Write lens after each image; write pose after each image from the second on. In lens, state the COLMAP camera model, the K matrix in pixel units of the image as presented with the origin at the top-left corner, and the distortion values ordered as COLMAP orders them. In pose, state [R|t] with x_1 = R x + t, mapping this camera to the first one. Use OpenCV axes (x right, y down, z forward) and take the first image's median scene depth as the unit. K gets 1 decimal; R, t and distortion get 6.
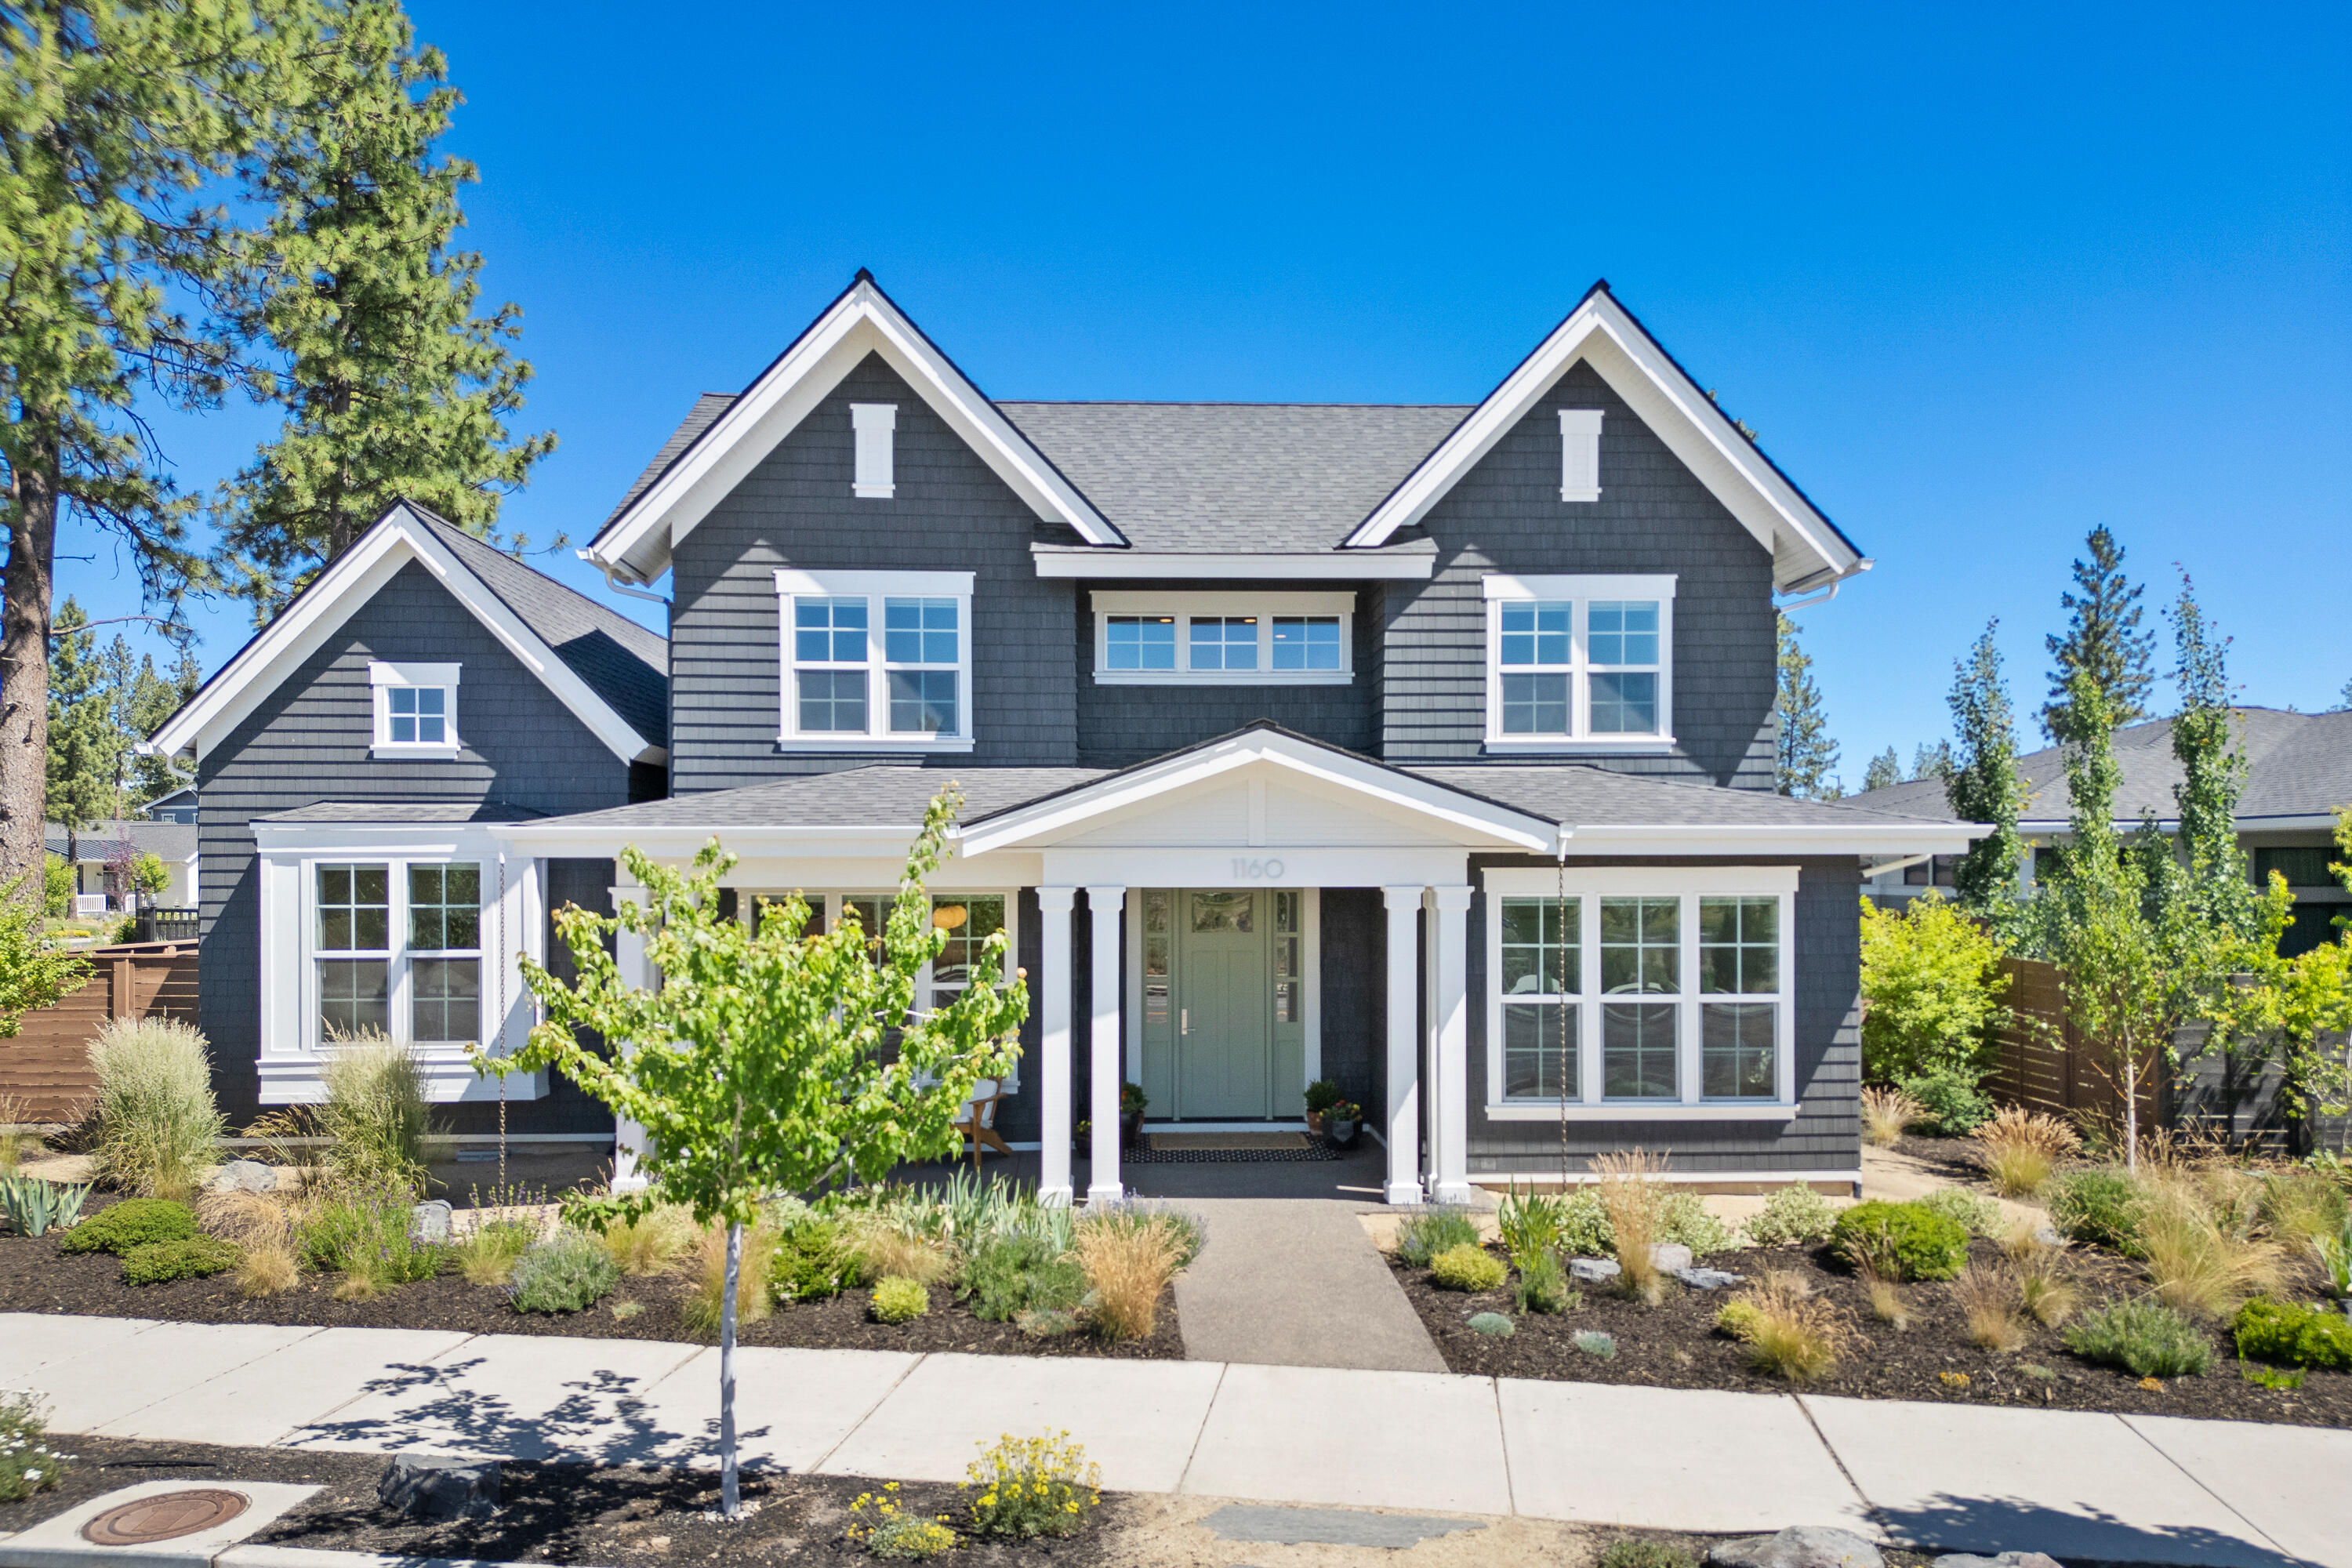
lens RADIAL K [[1658.7, 0, 1150.6], [0, 1658.7, 852.7], [0, 0, 1]] dist [0.039280, -0.031790]
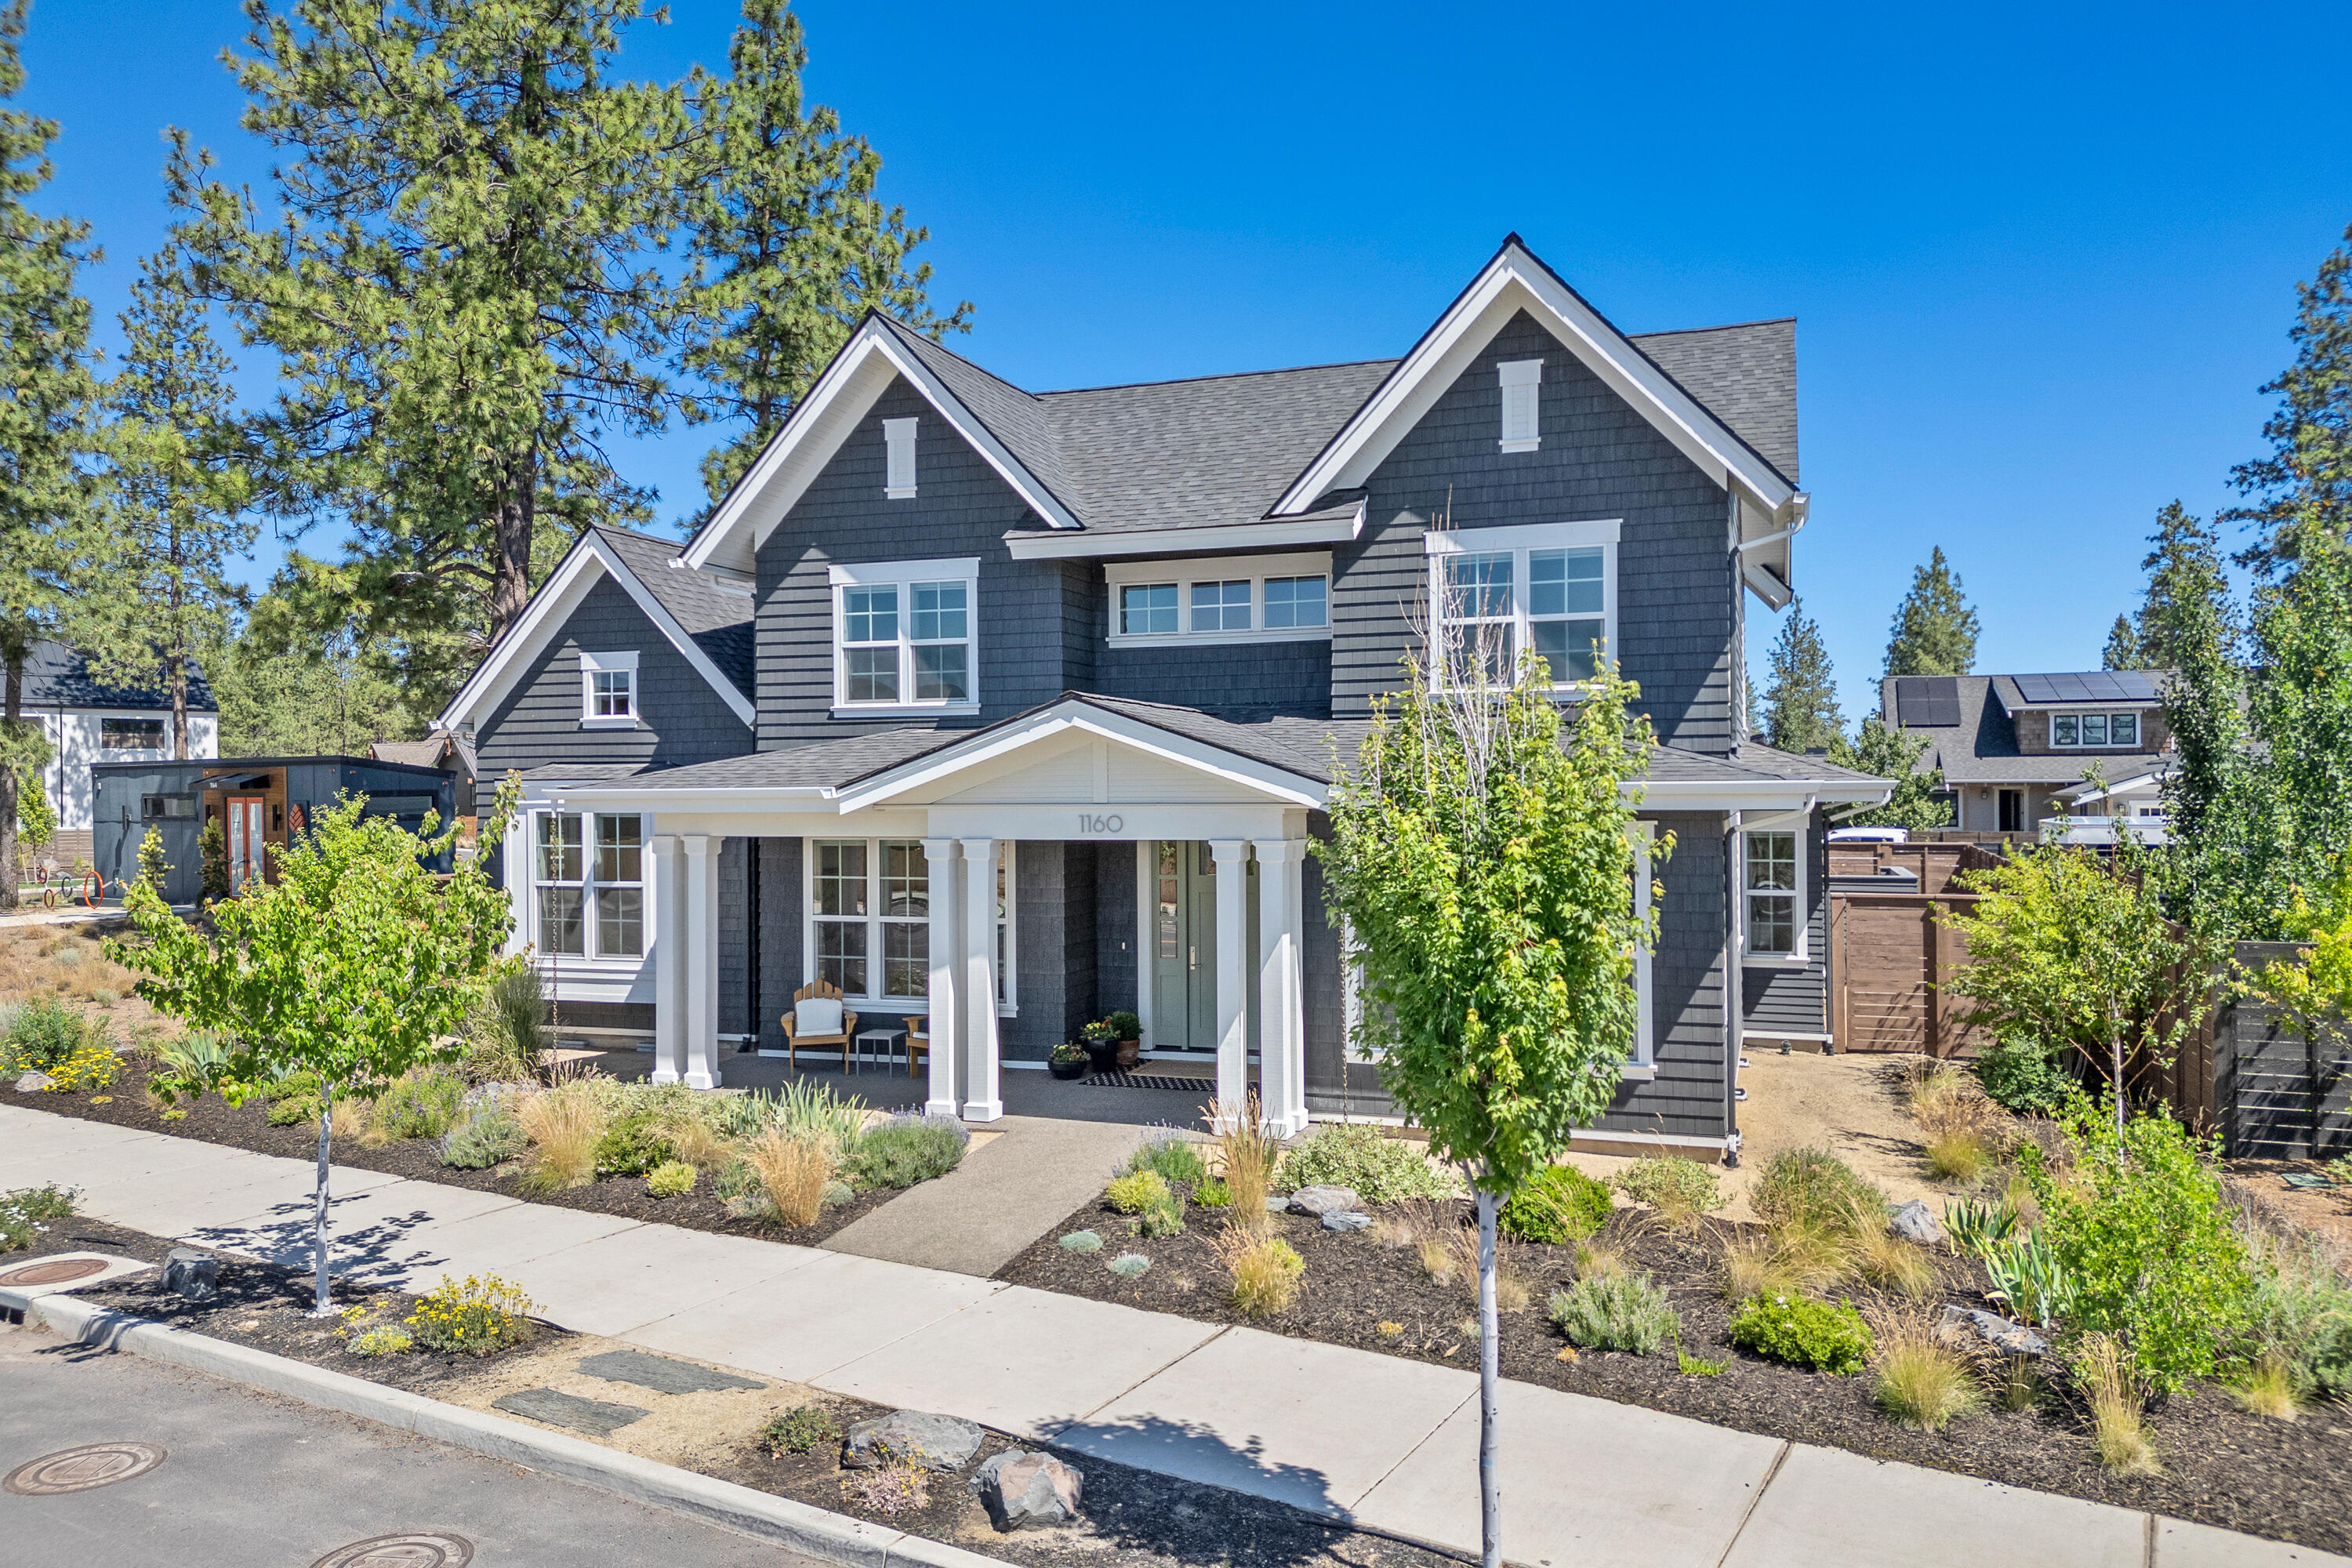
lens RADIAL K [[1658.7, 0, 1169.9], [0, 1658.7, 773.4], [0, 0, 1]] dist [0.039280, -0.031790]
pose [[0.928461, -0.008023, -0.371342, 0.438452], [0.008980, 0.999959, 0.000848, -0.020658], [0.371321, -0.004122, 0.928496, -0.008644]]
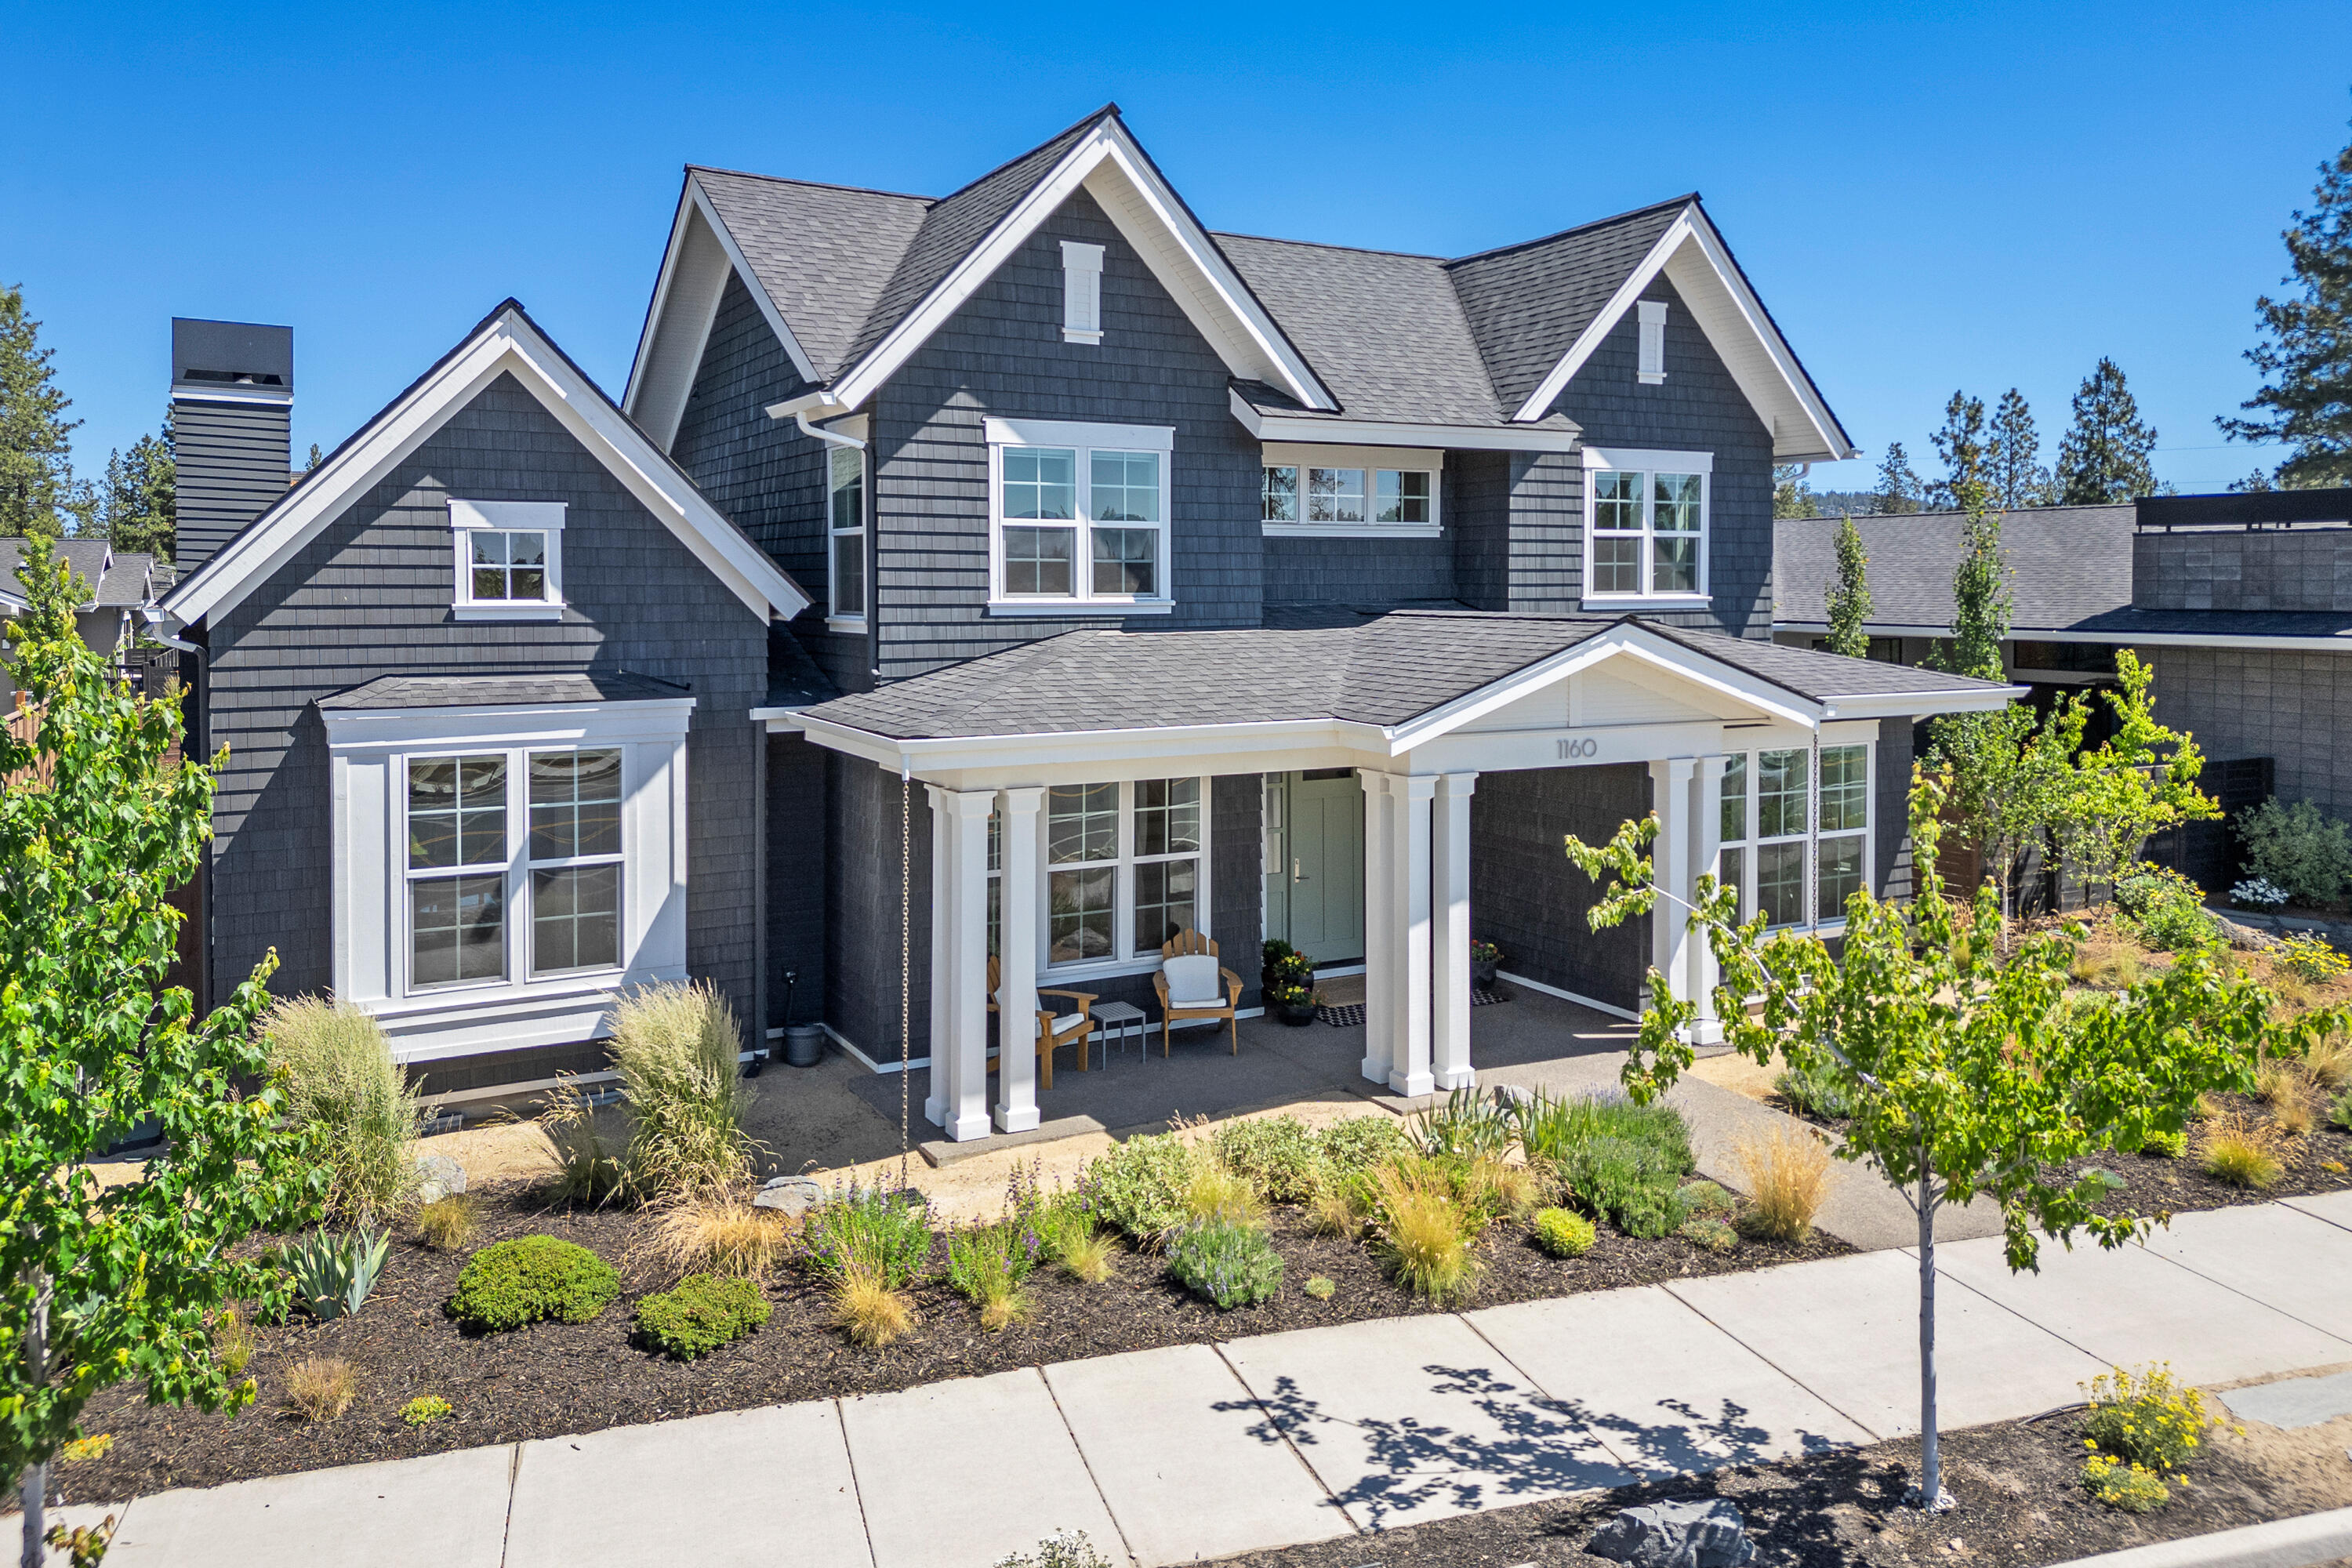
lens RADIAL K [[1658.7, 0, 1159.6], [0, 1658.7, 615.5], [0, 0, 1]] dist [0.039280, -0.031790]
pose [[0.899151, -0.006576, 0.437589, -0.537136], [-0.002851, 0.999778, 0.020883, -0.080563], [-0.437629, -0.020025, 0.898932, 0.140166]]
